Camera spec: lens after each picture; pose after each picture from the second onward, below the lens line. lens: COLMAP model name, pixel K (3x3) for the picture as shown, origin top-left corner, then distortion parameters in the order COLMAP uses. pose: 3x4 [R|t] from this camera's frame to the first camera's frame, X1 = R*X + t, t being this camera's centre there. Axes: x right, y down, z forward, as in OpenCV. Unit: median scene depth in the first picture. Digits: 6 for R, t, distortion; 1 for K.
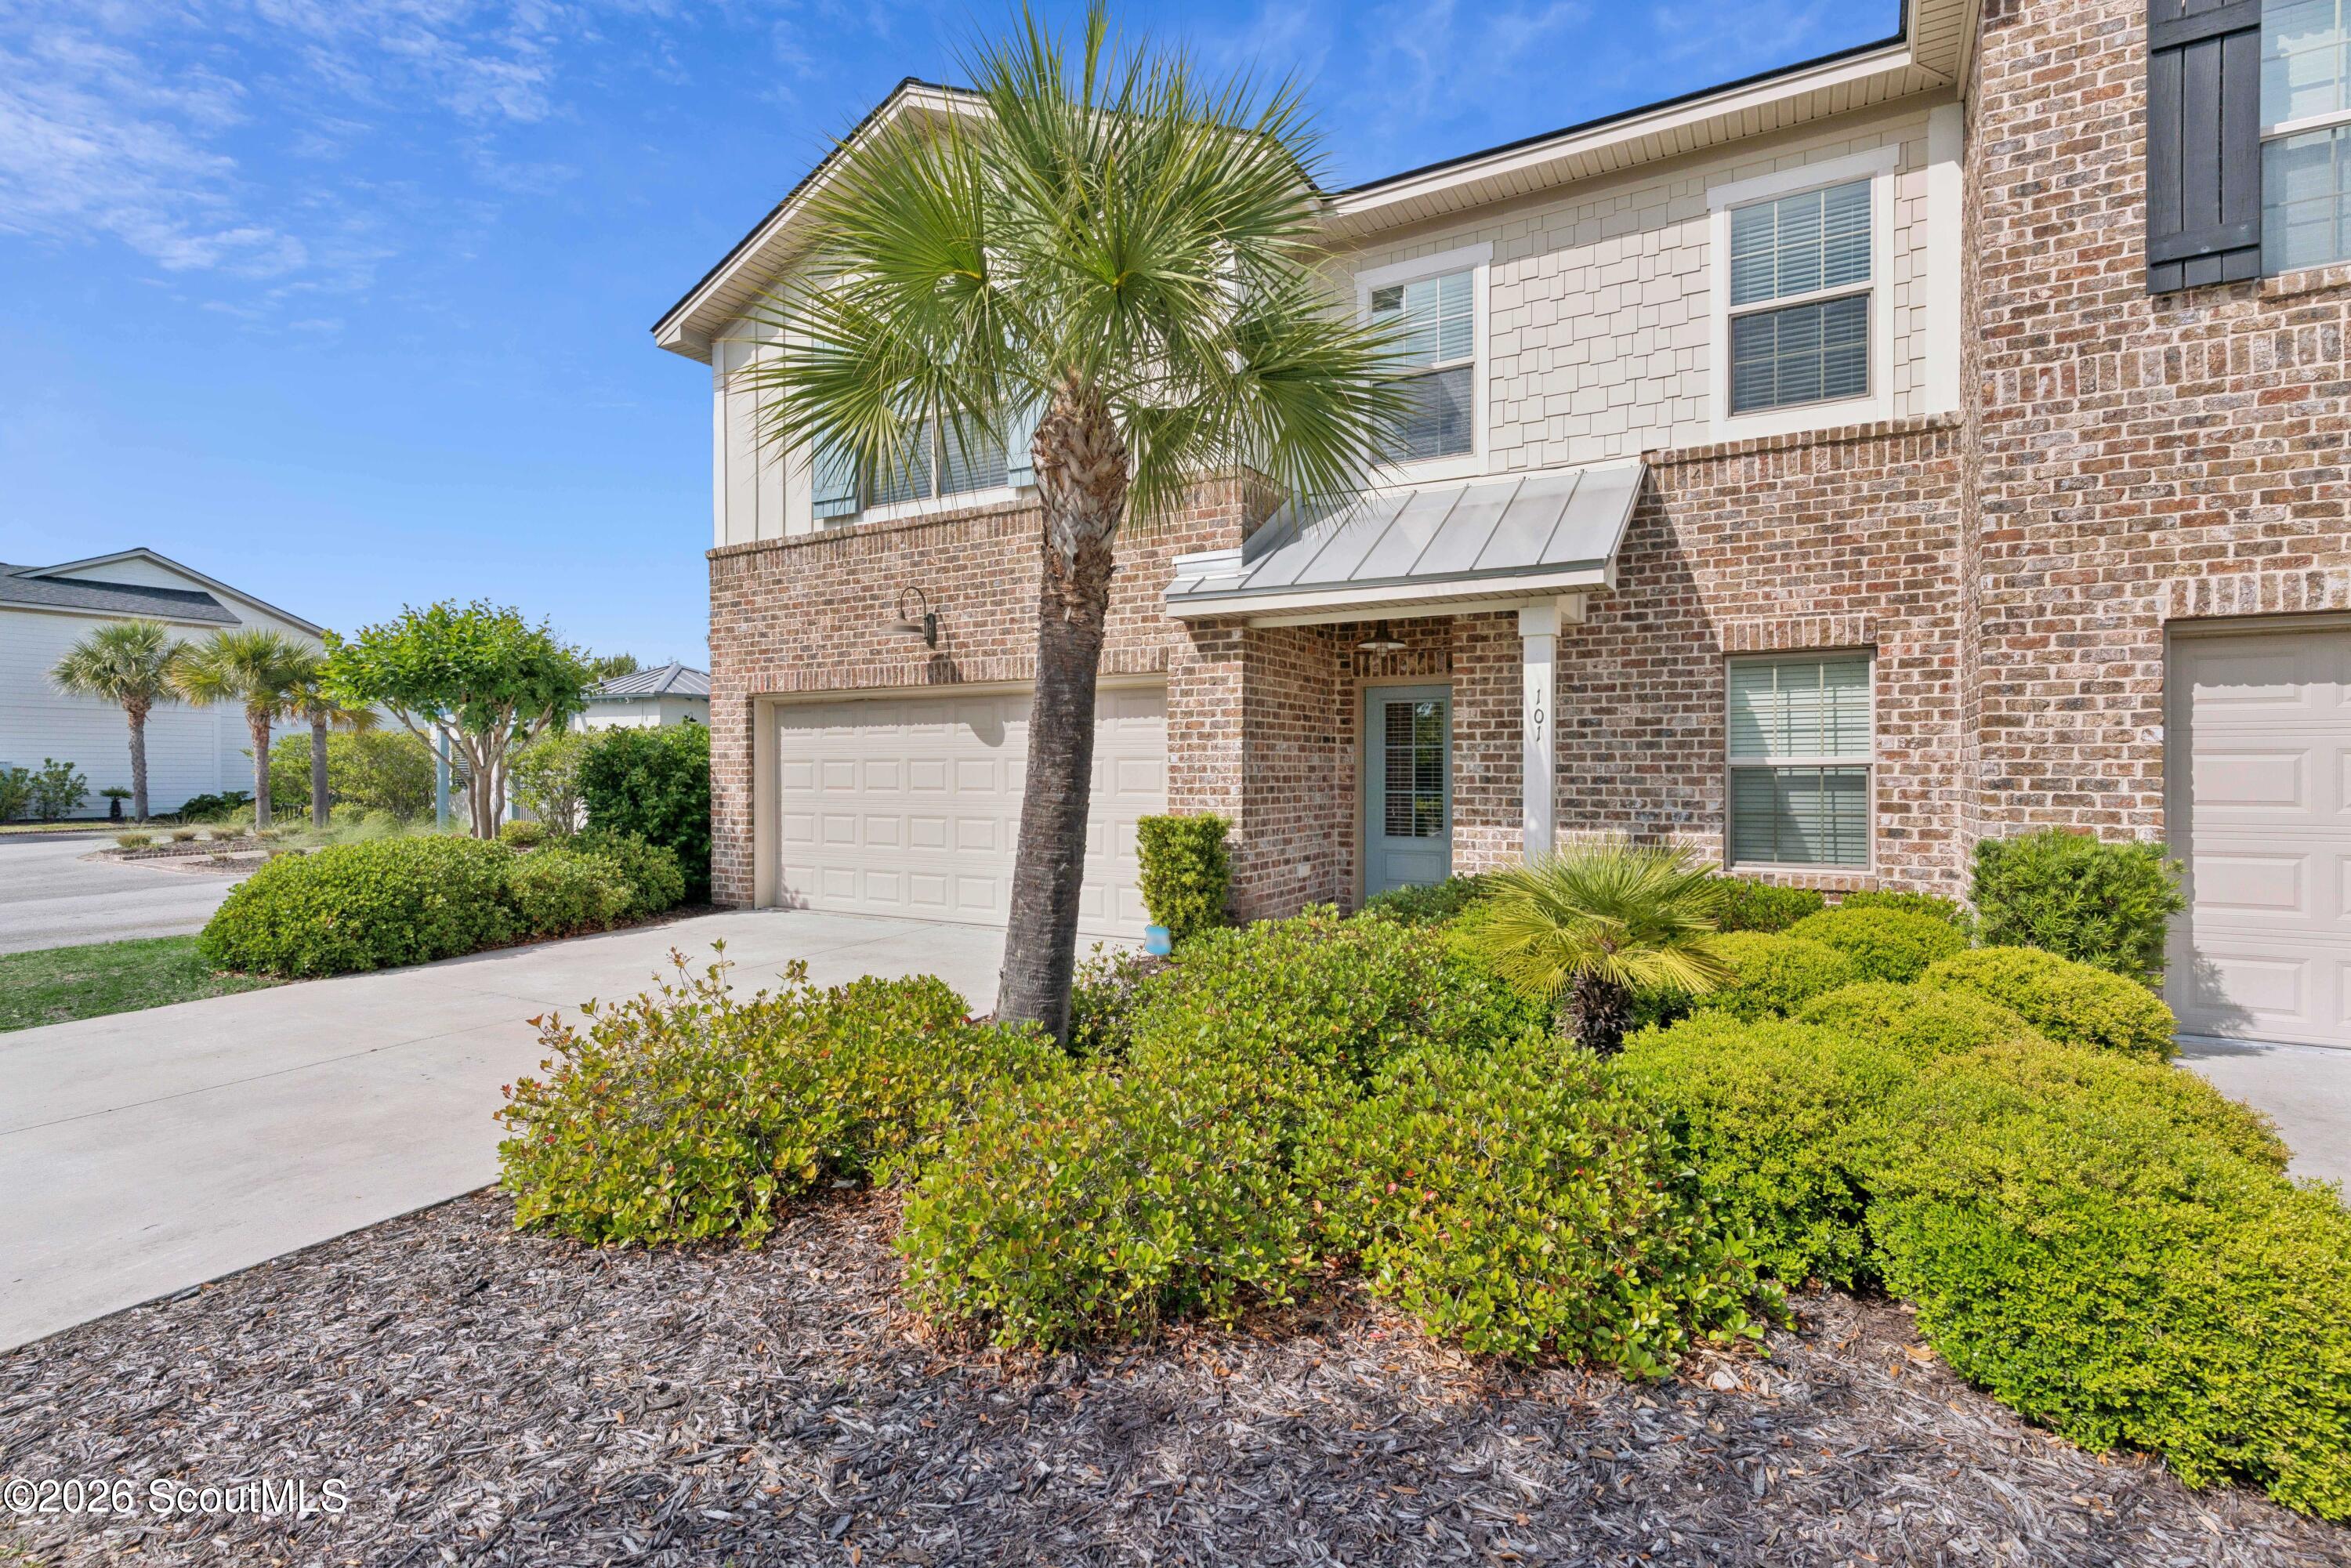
lens RADIAL K [[1128.7, 0, 1179.6], [0, 1128.7, 778.0], [0, 0, 1]] dist [-0.003966, -0.000407]
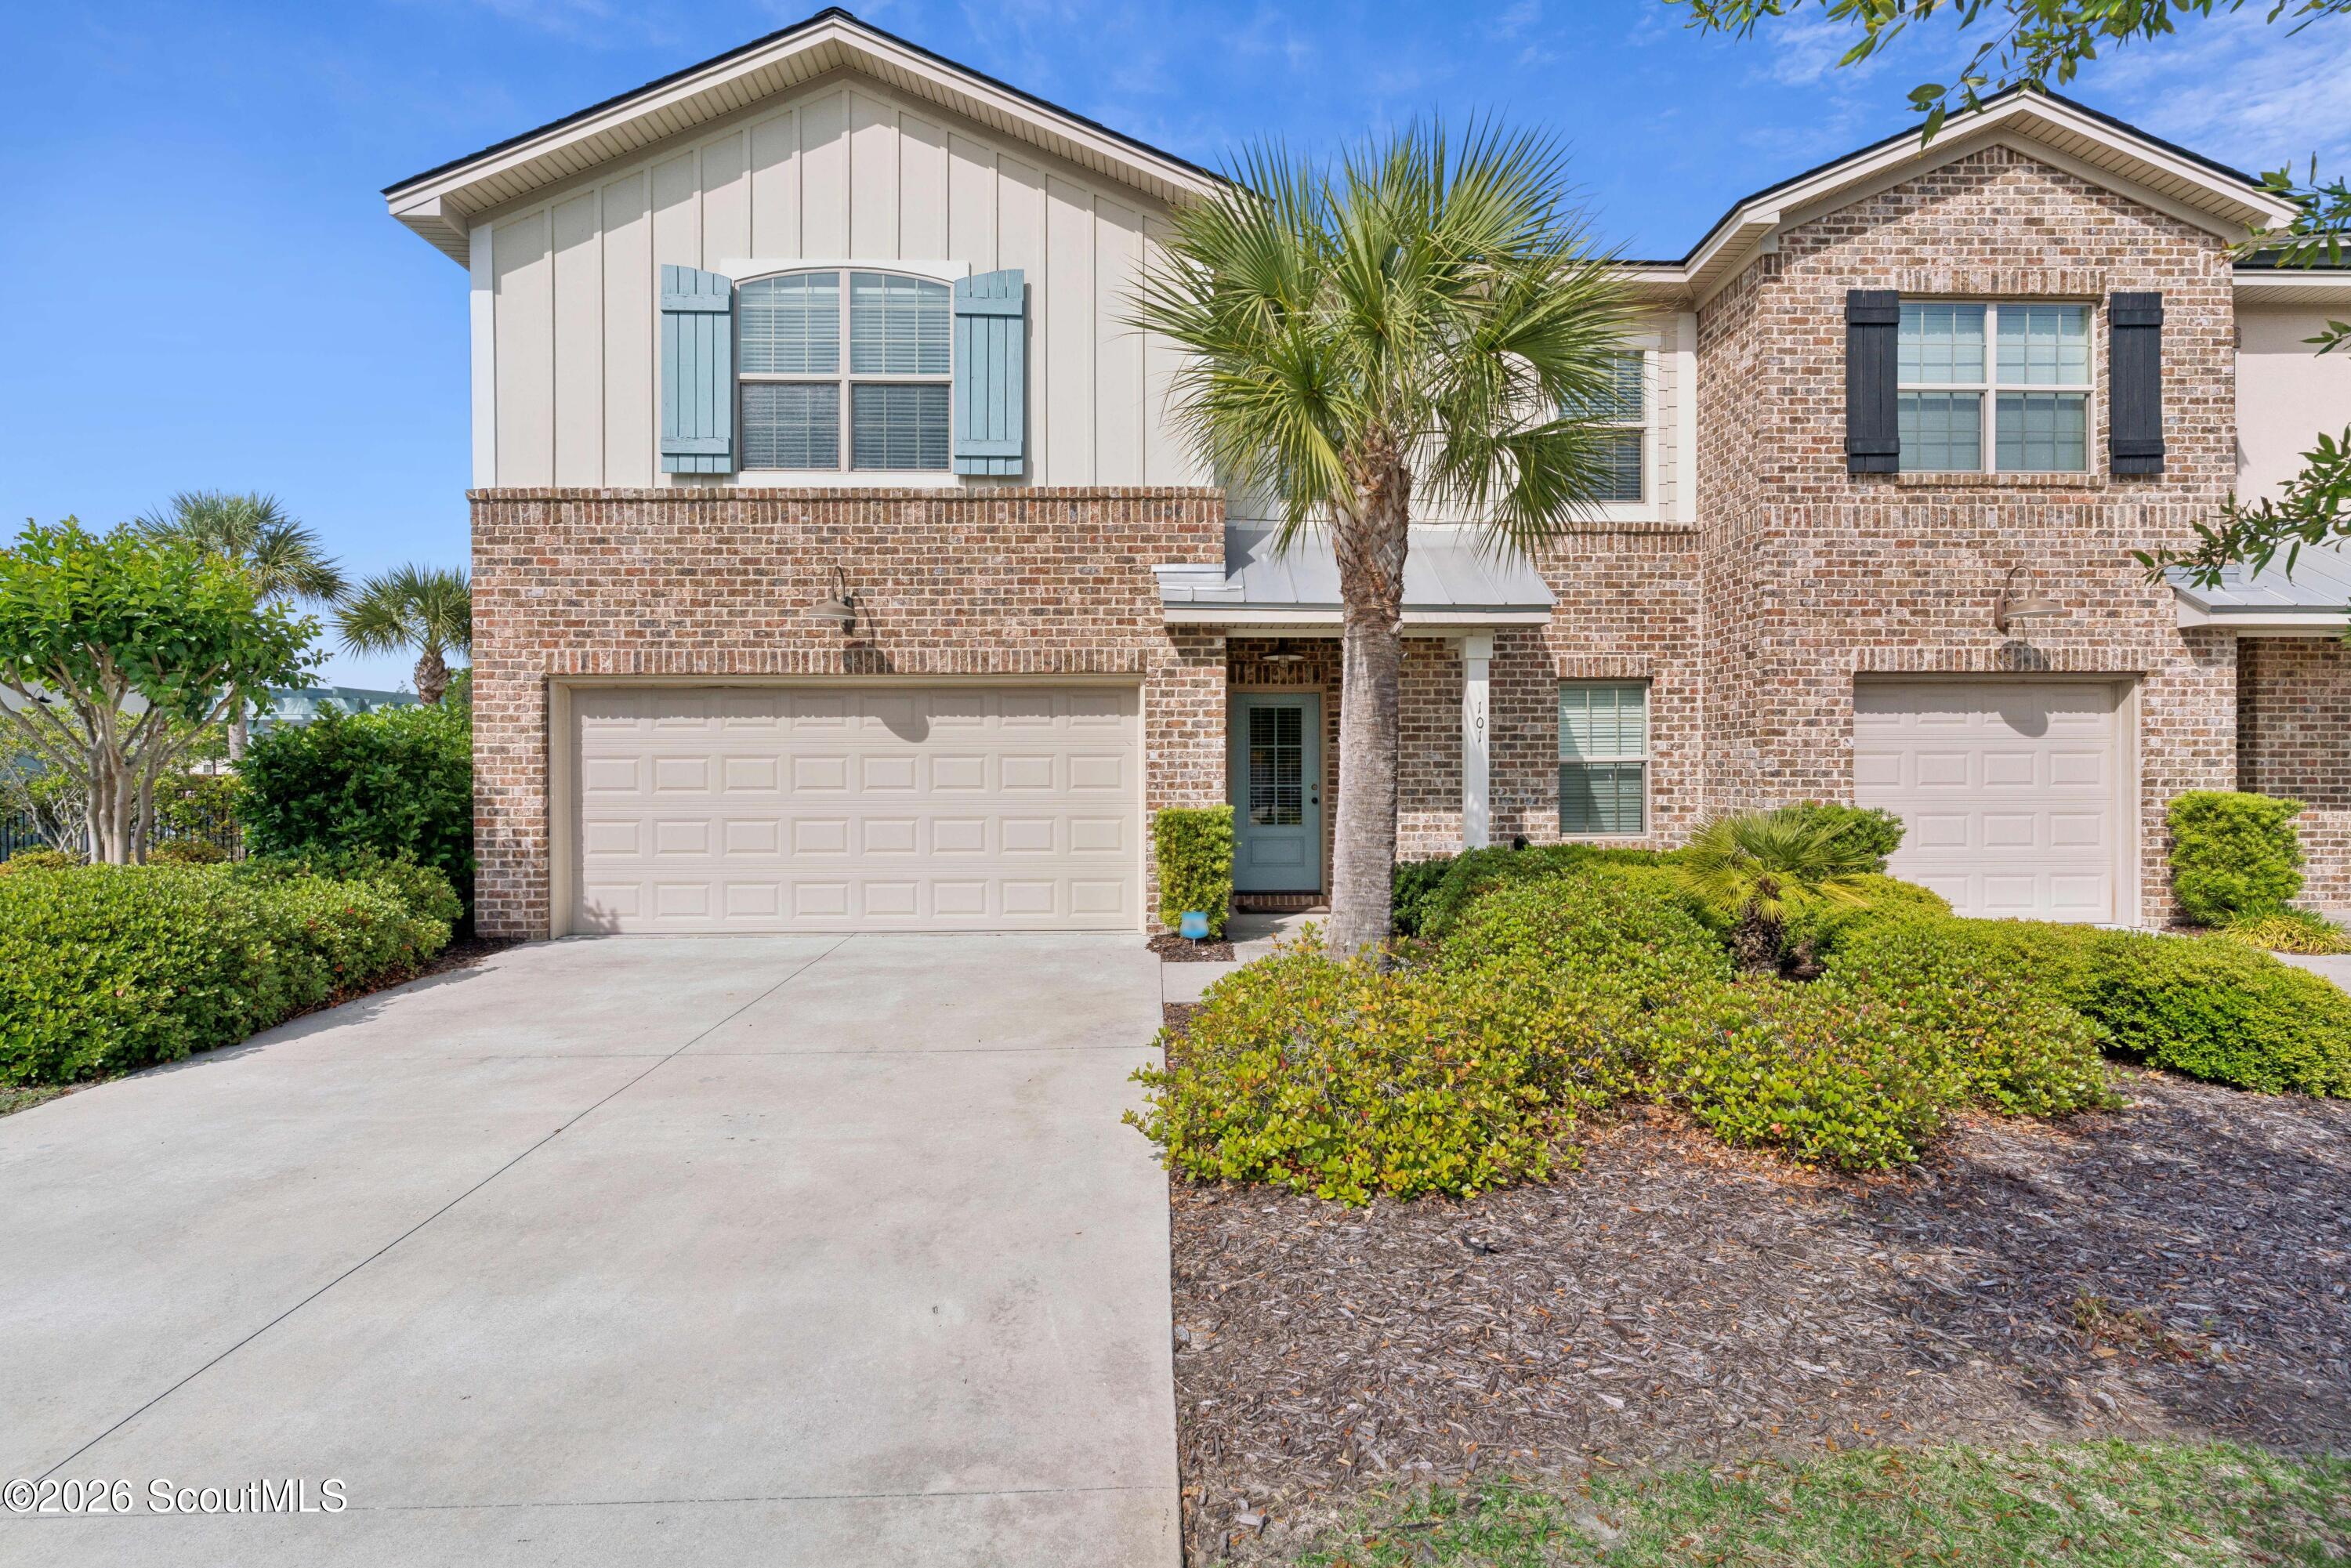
lens RADIAL K [[1128.7, 0, 1178.3], [0, 1128.7, 776.6], [0, 0, 1]] dist [-0.003966, -0.000407]
pose [[0.845683, -0.005562, 0.533656, -0.622399], [0.007096, 0.999974, -0.000824, 0.004200], [-0.533638, 0.004484, 0.845701, 0.104416]]
